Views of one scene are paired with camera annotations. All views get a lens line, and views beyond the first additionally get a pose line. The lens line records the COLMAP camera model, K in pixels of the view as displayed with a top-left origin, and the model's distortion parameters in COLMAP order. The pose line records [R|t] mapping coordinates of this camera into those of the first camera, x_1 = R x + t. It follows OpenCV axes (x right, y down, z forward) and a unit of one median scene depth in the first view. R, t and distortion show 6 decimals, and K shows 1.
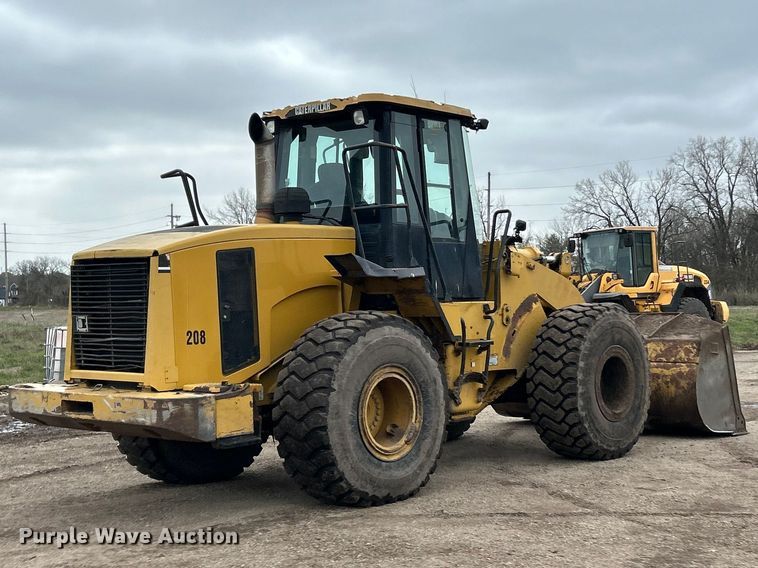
lens RADIAL K [[1156.8, 0, 391.3], [0, 1156.8, 291.6], [0, 0, 1]] dist [0.195535, -0.702930]
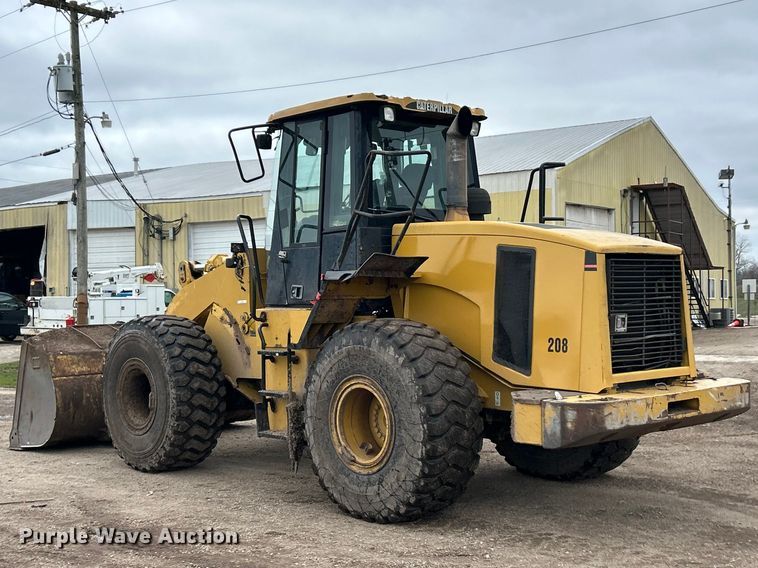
lens RADIAL K [[1059.5, 0, 388.6], [0, 1059.5, 306.9], [0, 0, 1]] dist [0.183621, -0.574539]
pose [[0.093161, -0.002765, 0.995647, -1.078364], [0.015657, 0.999877, 0.001312, 0.010467], [-0.995528, 0.015467, 0.093192, 1.063854]]
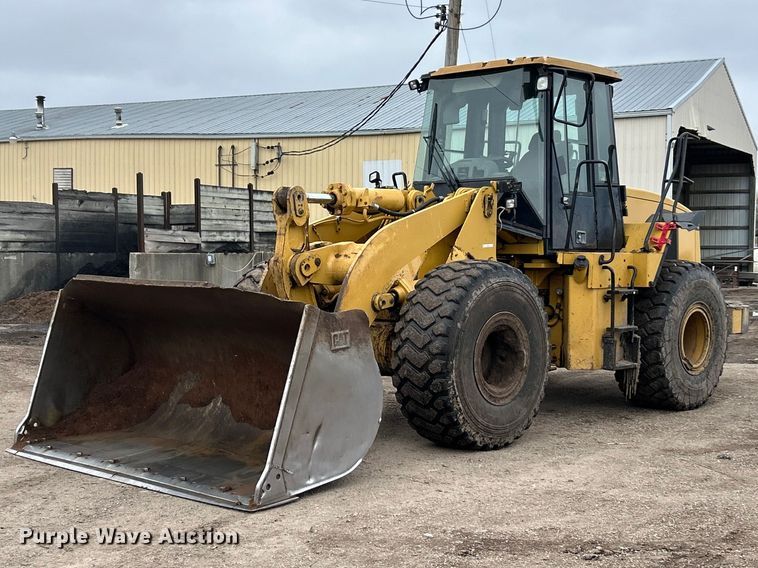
lens RADIAL K [[1111.7, 0, 364.8], [0, 1111.7, 313.9], [0, 0, 1]] dist [0.159422, -0.091662]
pose [[-0.999813, 0.006615, 0.018166, 0.126342], [0.007641, 0.998345, 0.057001, 0.007538], [-0.017759, 0.057129, -0.998209, 2.405791]]
